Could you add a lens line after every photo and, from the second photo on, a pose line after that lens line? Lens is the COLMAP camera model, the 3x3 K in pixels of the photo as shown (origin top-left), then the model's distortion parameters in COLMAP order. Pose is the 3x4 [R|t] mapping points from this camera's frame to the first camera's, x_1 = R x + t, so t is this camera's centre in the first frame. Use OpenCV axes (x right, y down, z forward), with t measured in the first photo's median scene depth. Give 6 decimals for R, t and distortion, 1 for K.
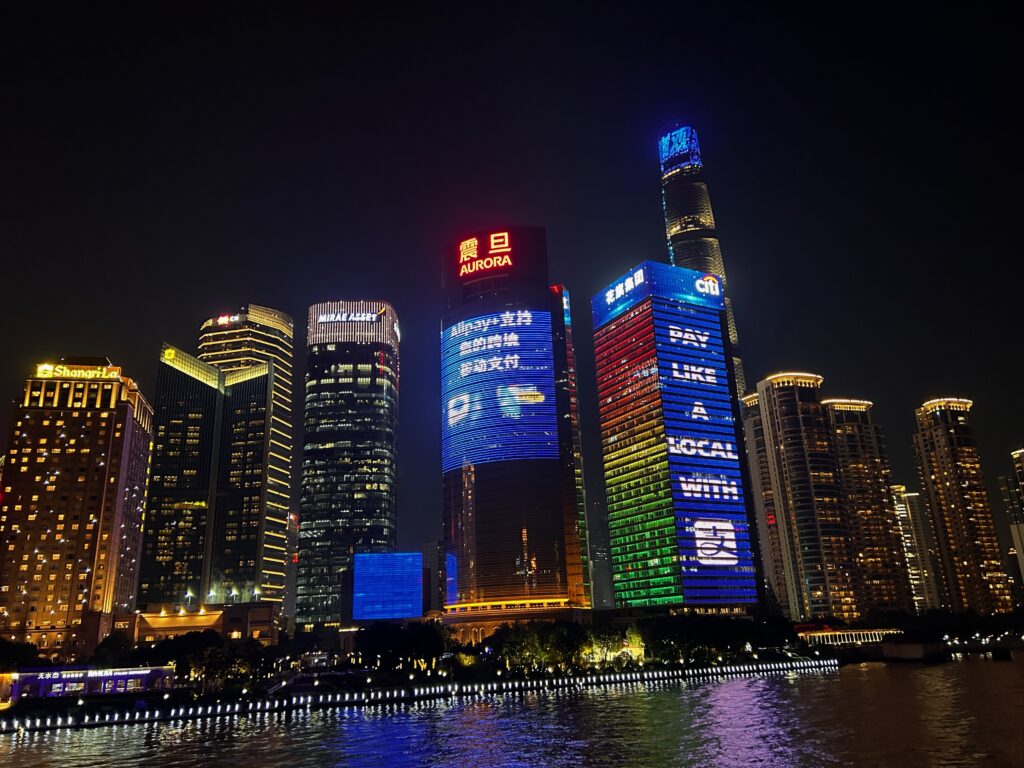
lens RADIAL K [[771.8, 0, 508.4], [0, 771.8, 384.1], [0, 0, 1]] dist [0.023019, -0.010166]
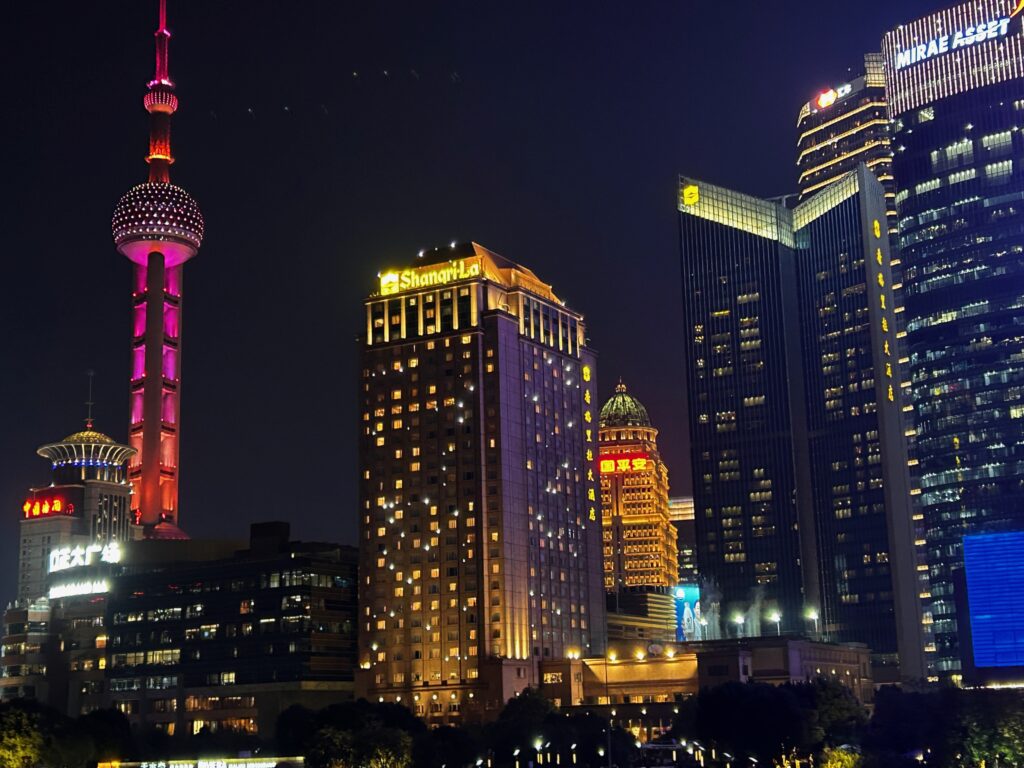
lens RADIAL K [[1525.2, 0, 512.0], [0, 1525.2, 384.0], [0, 0, 1]] dist [0.281000, -1.108941]
pose [[0.743545, -0.128447, -0.656233, 0.221926], [0.209042, 0.976840, 0.045654, 0.021235], [0.635171, -0.171126, 0.753176, 0.096022]]
